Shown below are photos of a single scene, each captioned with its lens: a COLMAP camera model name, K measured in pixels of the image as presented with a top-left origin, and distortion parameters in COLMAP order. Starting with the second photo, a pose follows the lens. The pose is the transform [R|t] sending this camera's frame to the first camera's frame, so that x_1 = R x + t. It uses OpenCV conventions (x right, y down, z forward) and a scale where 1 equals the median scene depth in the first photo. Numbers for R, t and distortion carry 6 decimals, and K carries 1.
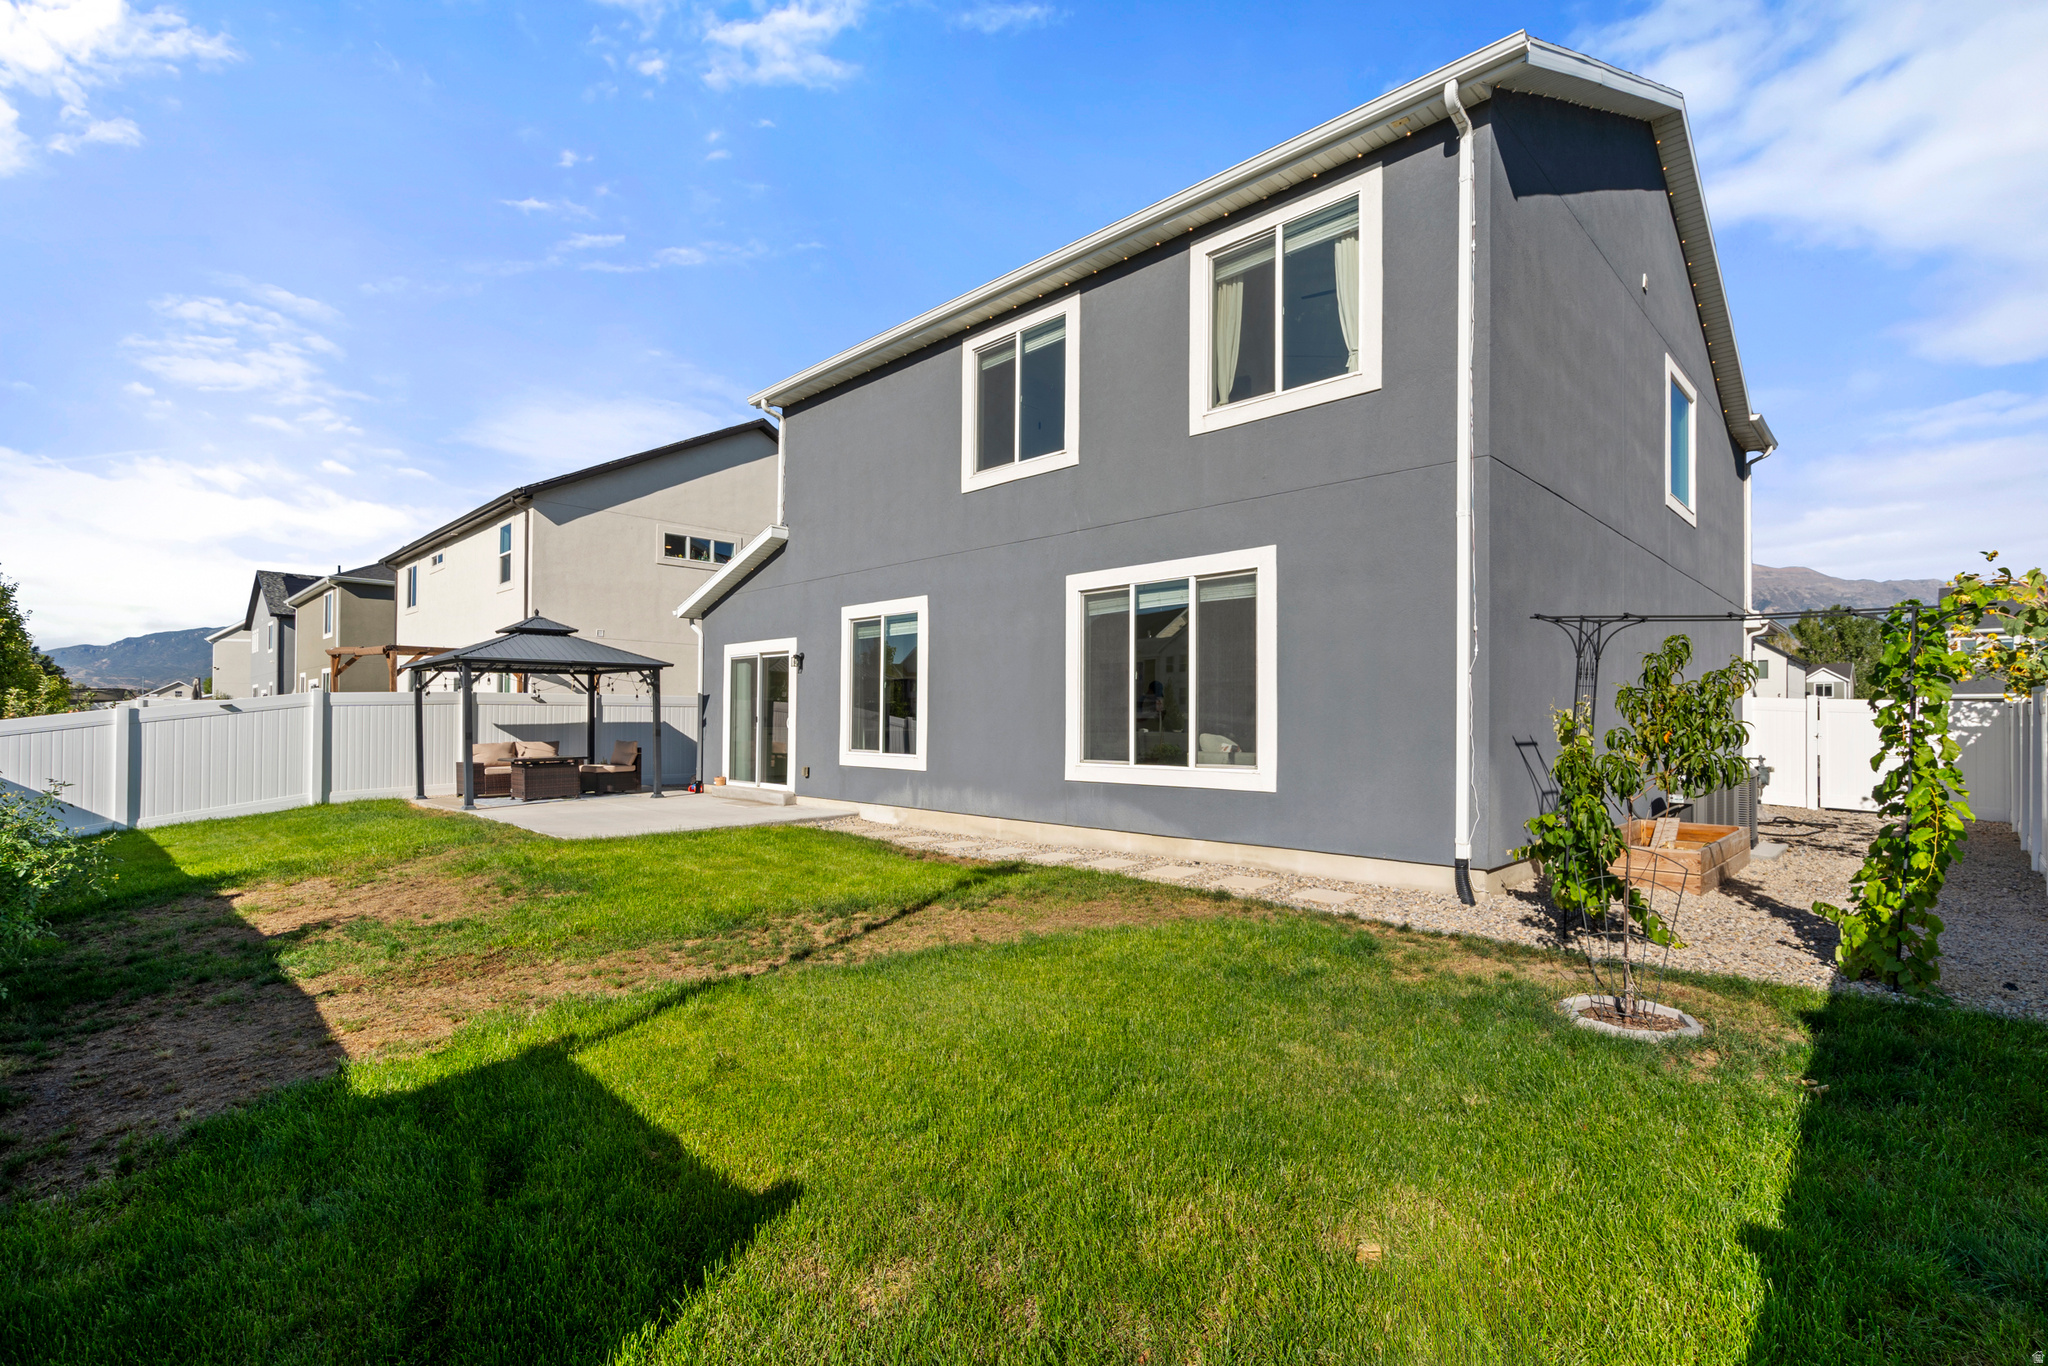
lens RADIAL K [[929.9, 0, 1026.6], [0, 929.9, 713.7], [0, 0, 1]] dist [0.000736, 0.000142]
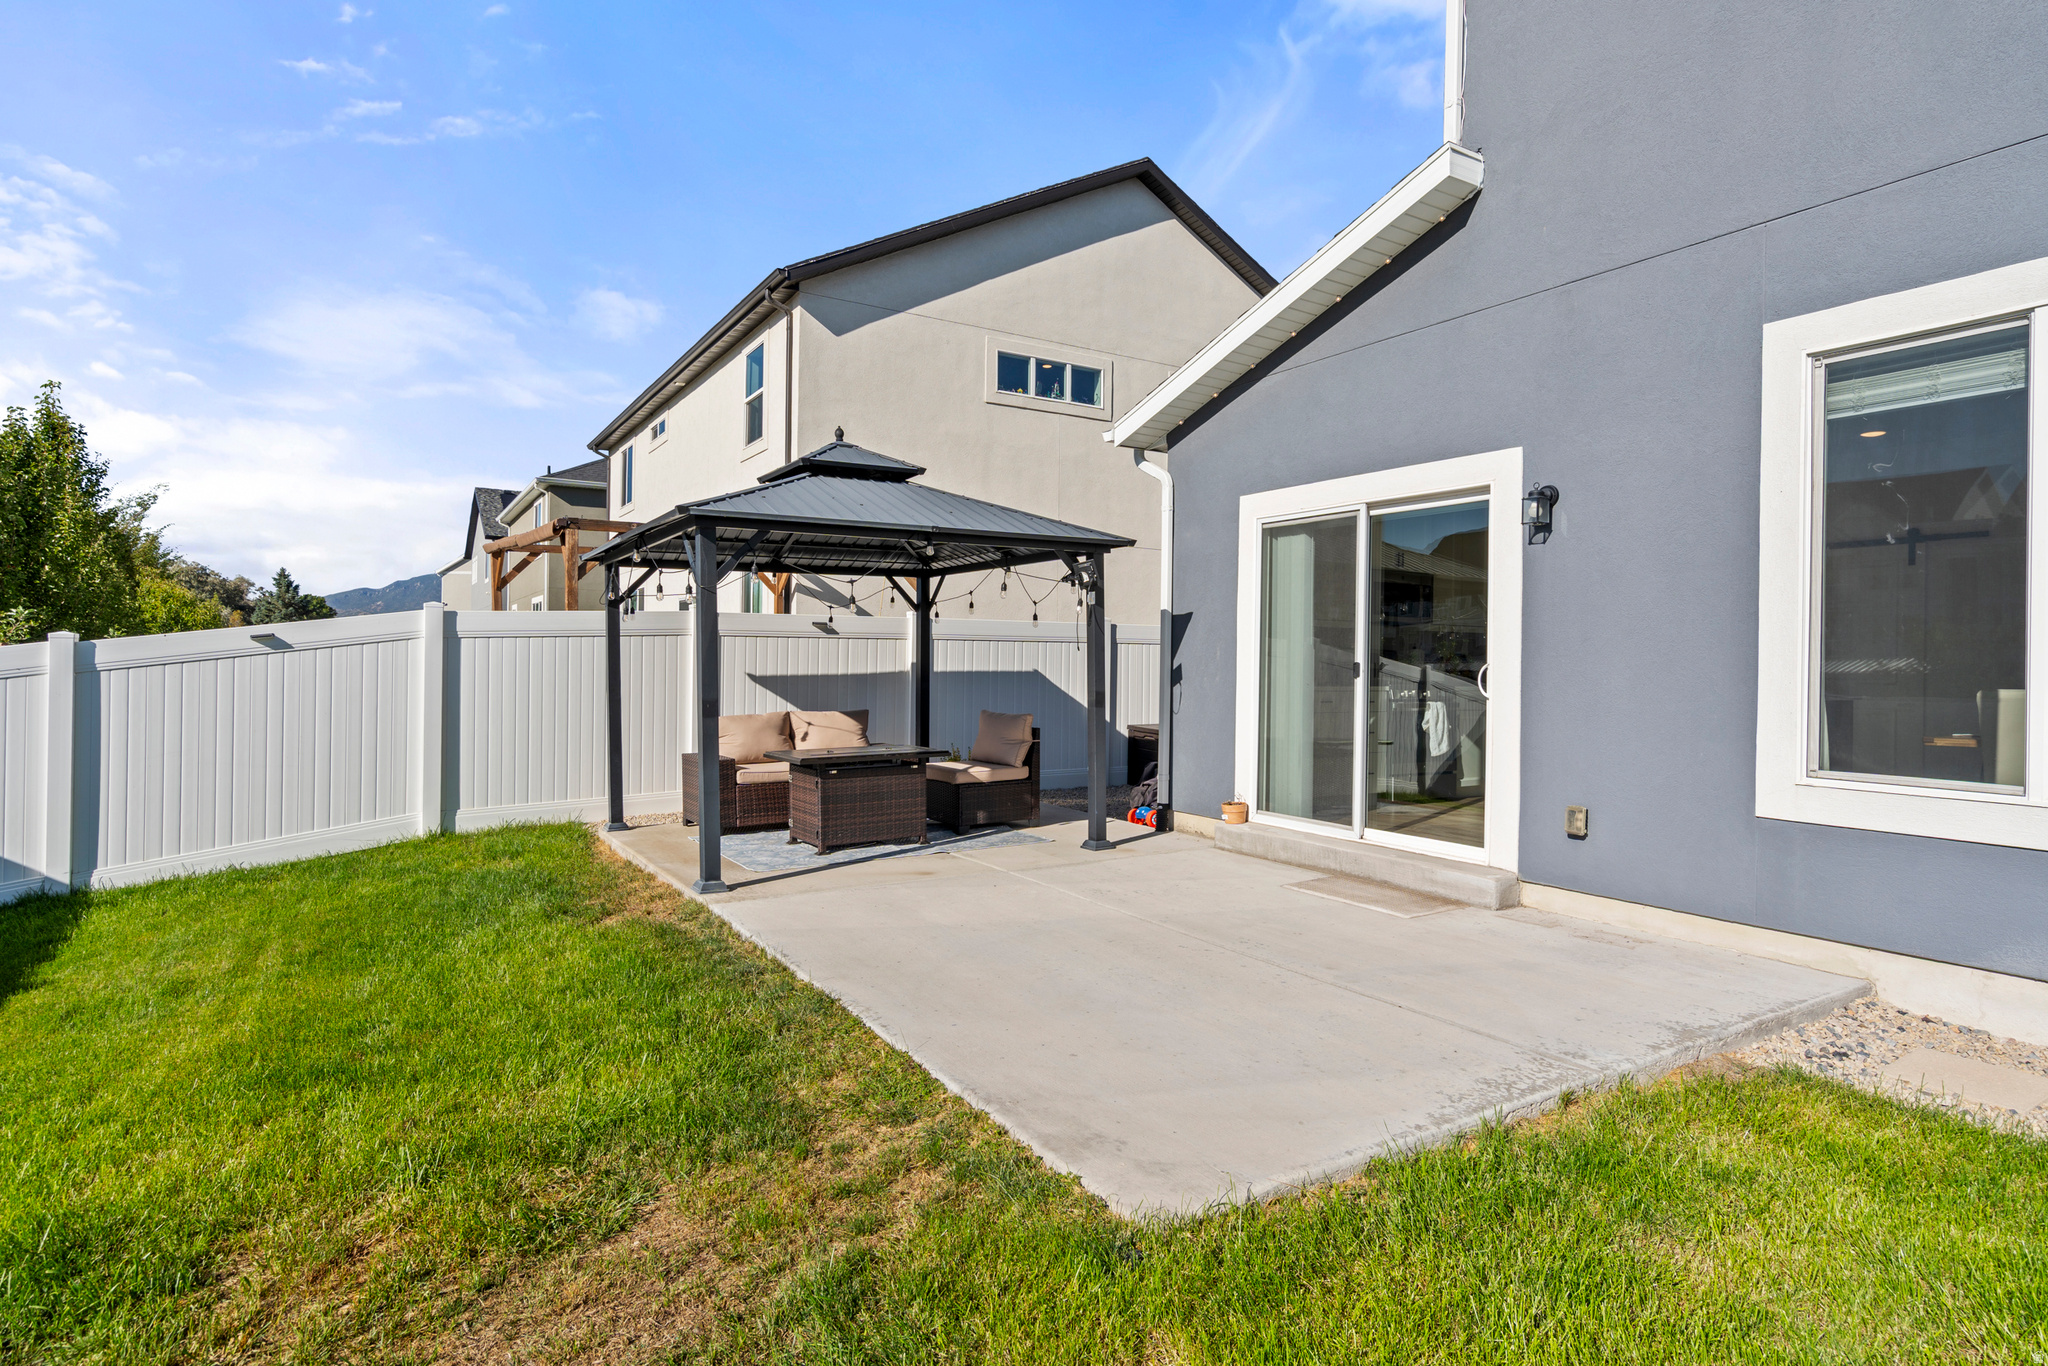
lens RADIAL K [[1074.5, 0, 1028.0], [0, 1074.5, 660.7], [0, 0, 1]] dist [0.012692, 0.000121]
pose [[0.971399, 0.003442, -0.237427, -0.312412], [-0.002507, 0.999988, 0.004237, 0.000379], [0.237439, -0.003521, 0.971396, 0.509569]]
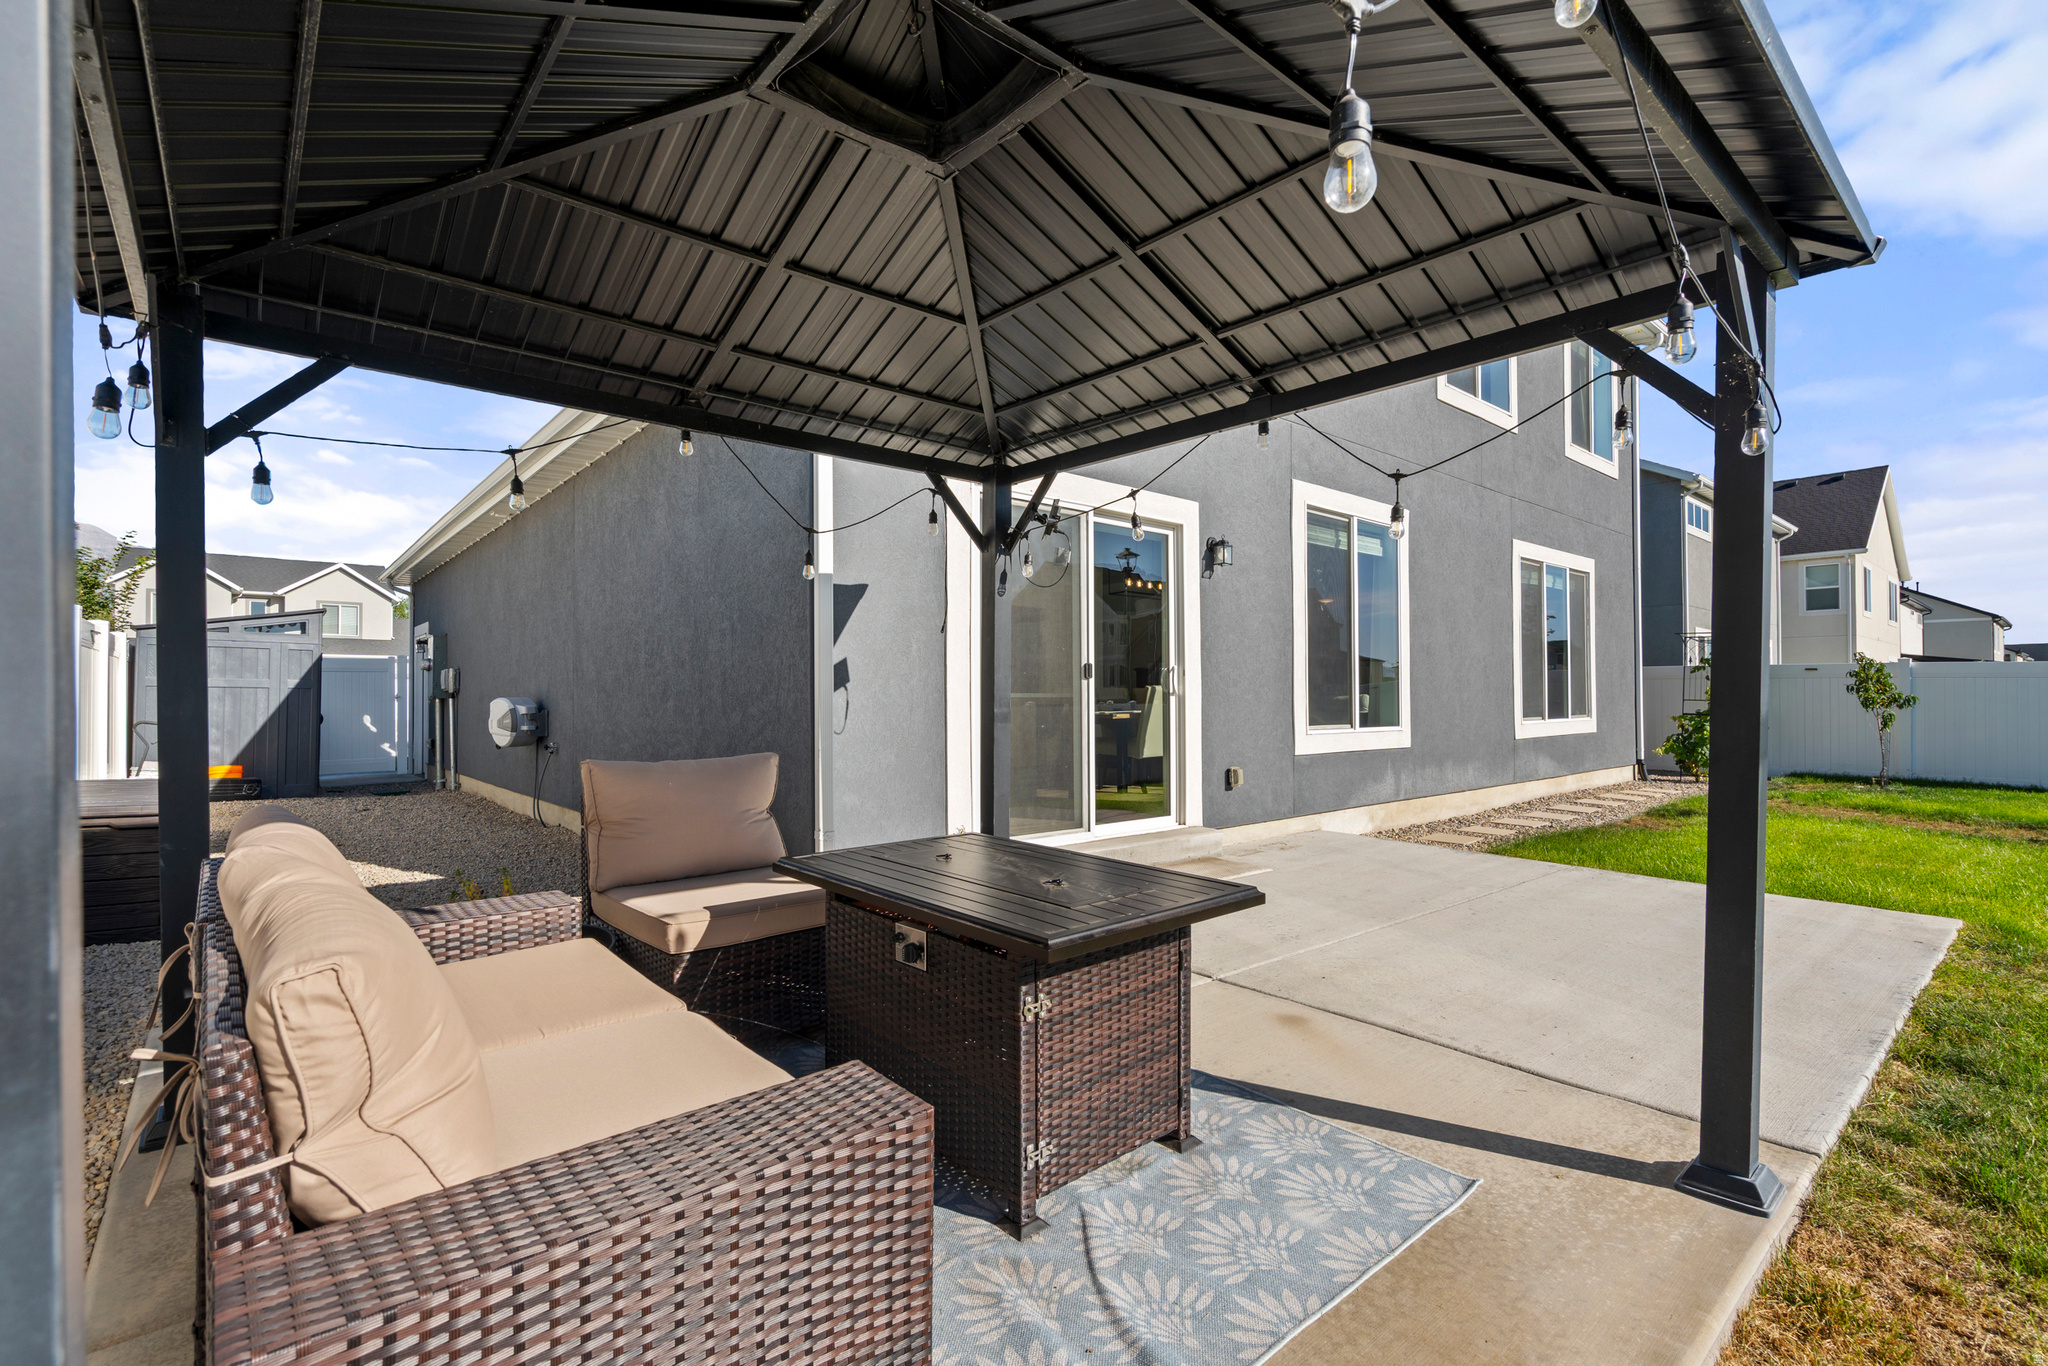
lens RADIAL K [[915.9, 0, 1024.0], [0, 915.9, 683.0], [0, 0, 1]] dist [-0.000080, 0.000066]
pose [[0.084112, 0.014115, 0.996356, -0.676904], [-0.002708, 0.999899, -0.013936, 0.016935], [-0.996453, -0.001526, 0.084141, 0.979249]]
